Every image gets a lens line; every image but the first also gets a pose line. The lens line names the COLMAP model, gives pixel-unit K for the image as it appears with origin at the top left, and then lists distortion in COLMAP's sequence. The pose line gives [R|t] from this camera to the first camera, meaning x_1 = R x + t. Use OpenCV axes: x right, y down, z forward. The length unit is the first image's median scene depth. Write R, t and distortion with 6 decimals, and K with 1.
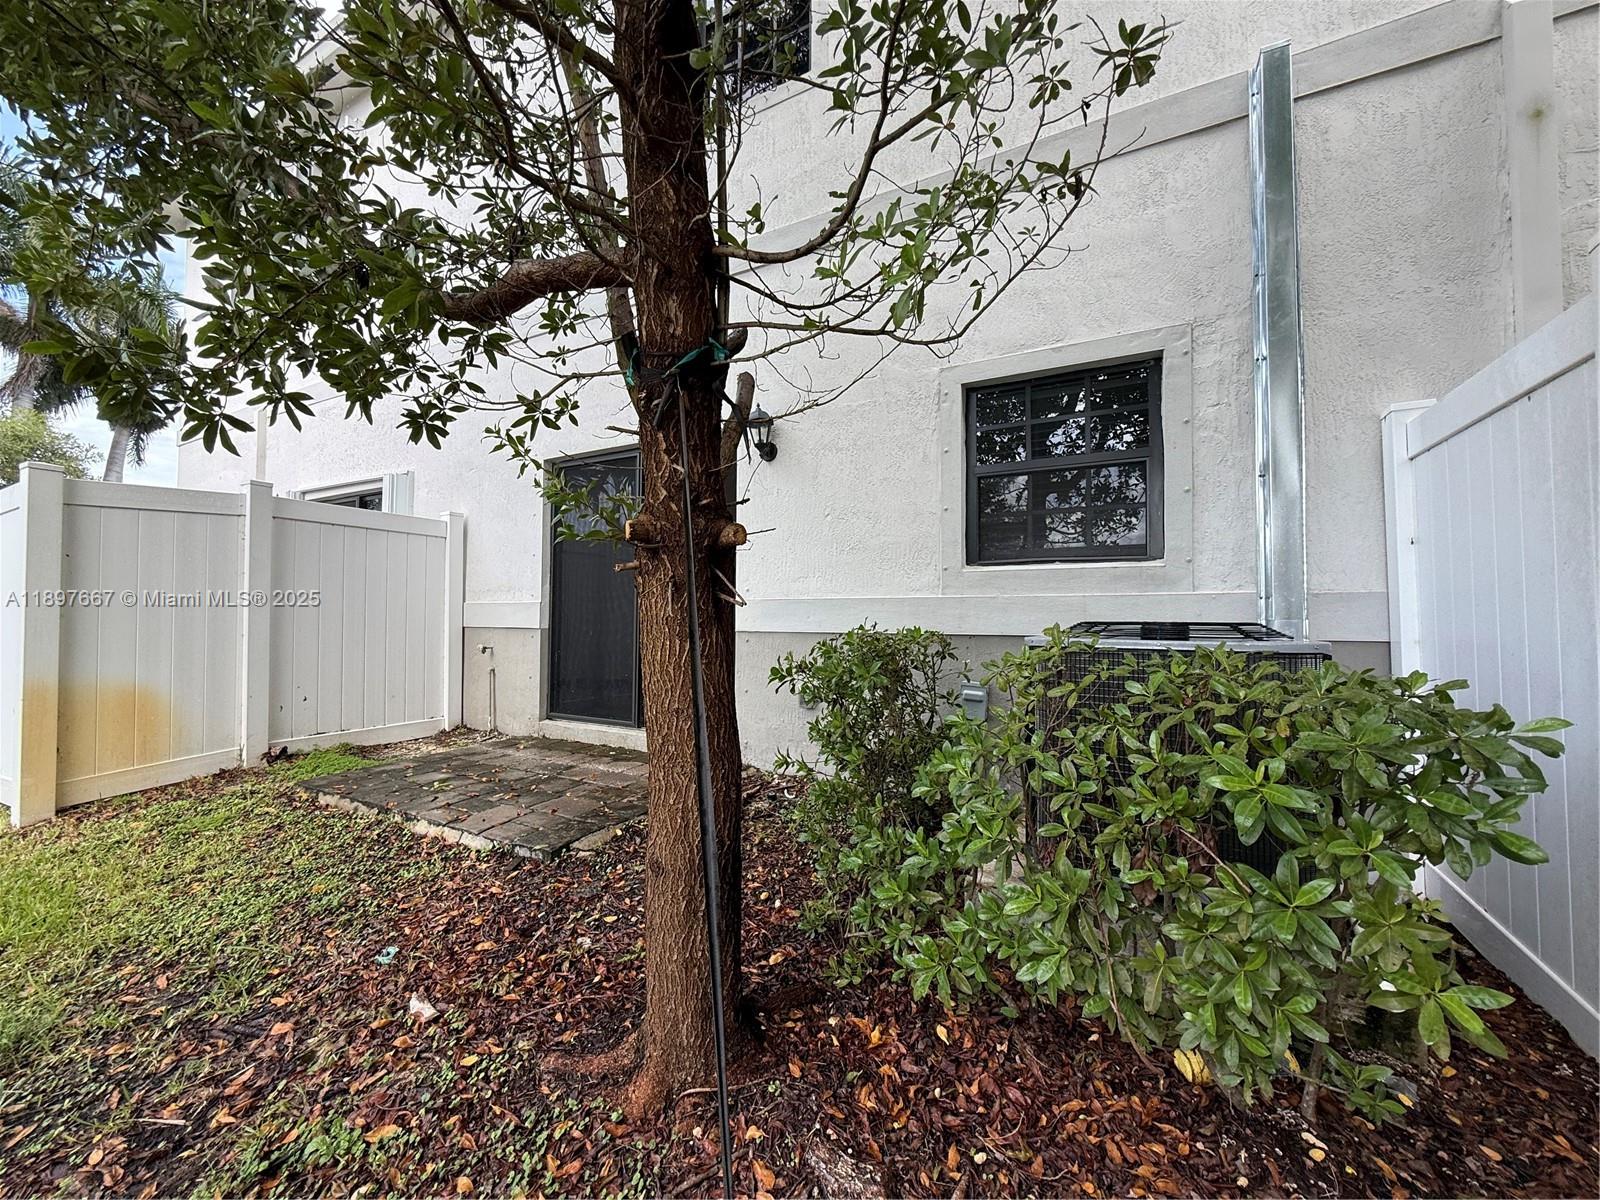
lens RADIAL K [[638.6, 0, 800.1], [0, 638.6, 599.0], [0, 0, 1]] dist [0.001368, 0.000669]
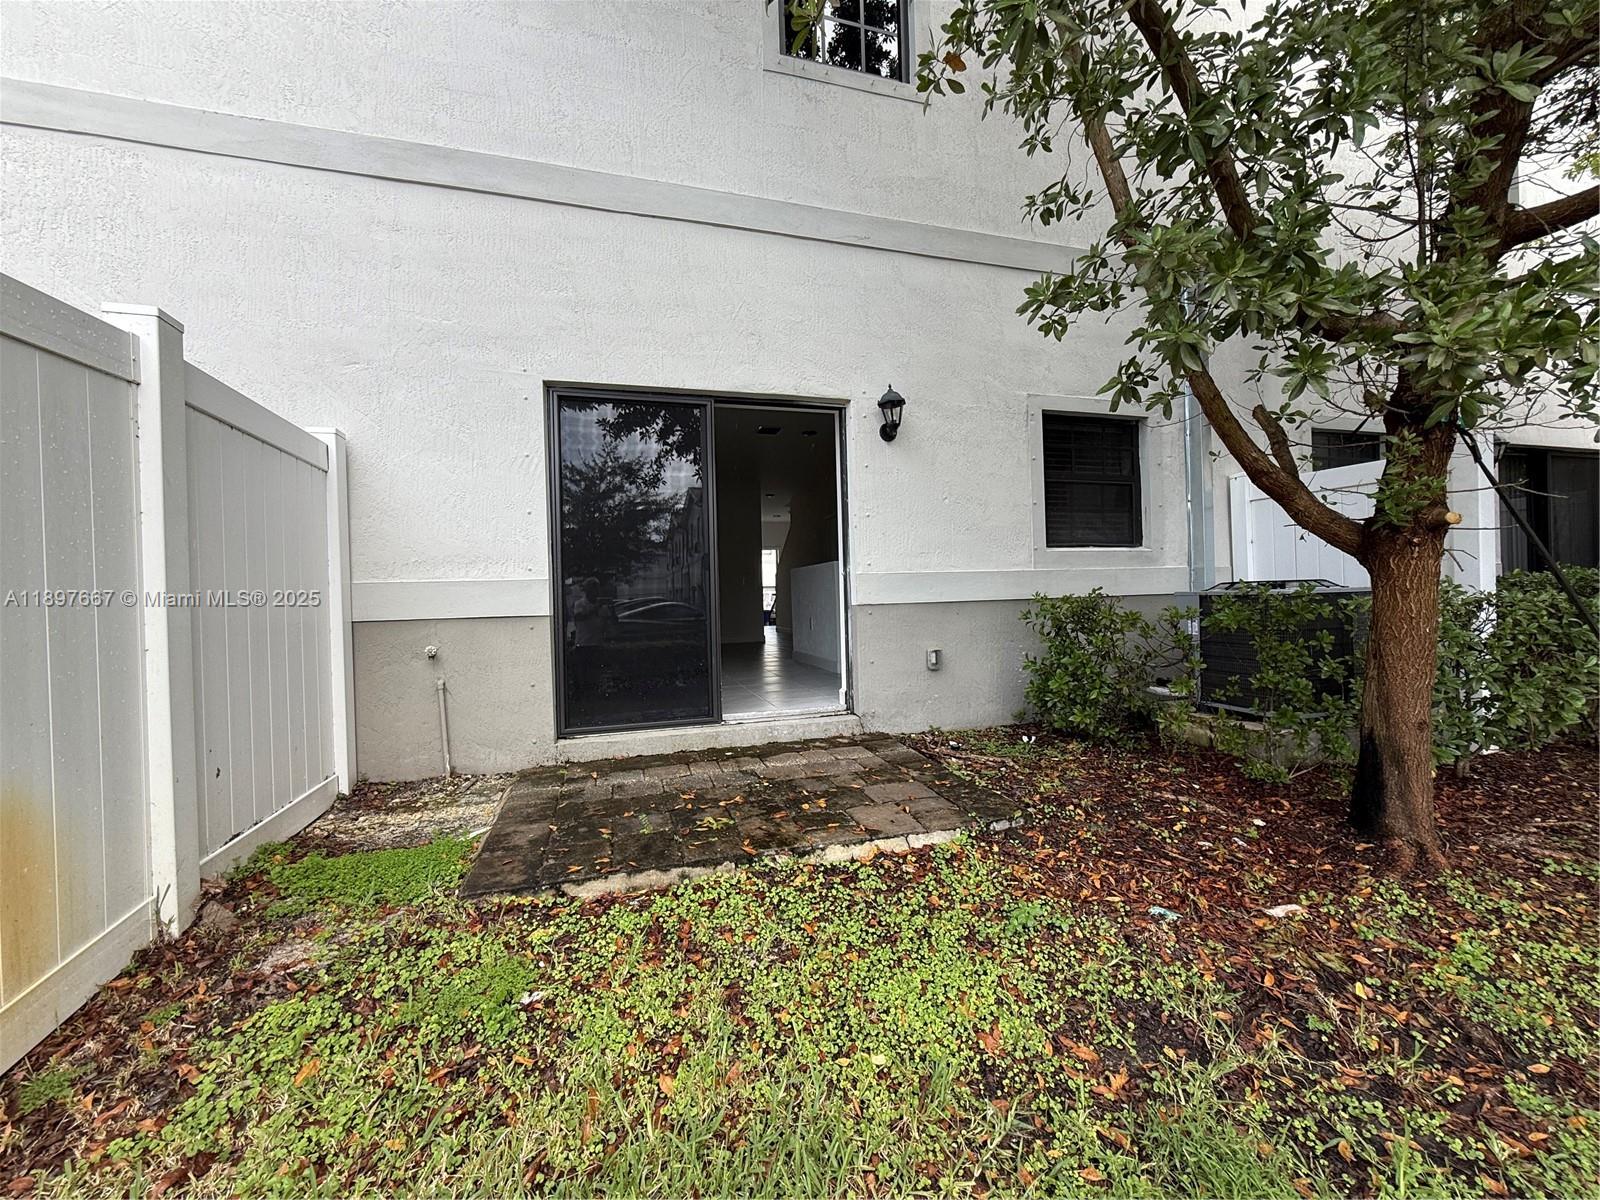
lens RADIAL K [[638.6, 0, 799.2], [0, 638.6, 596.7], [0, 0, 1]] dist [0.001368, 0.000669]
pose [[0.702245, -0.027713, 0.711396, -0.849107], [0.008842, 0.999504, 0.030209, 0.005955], [-0.711880, -0.014924, 0.702142, 0.338132]]
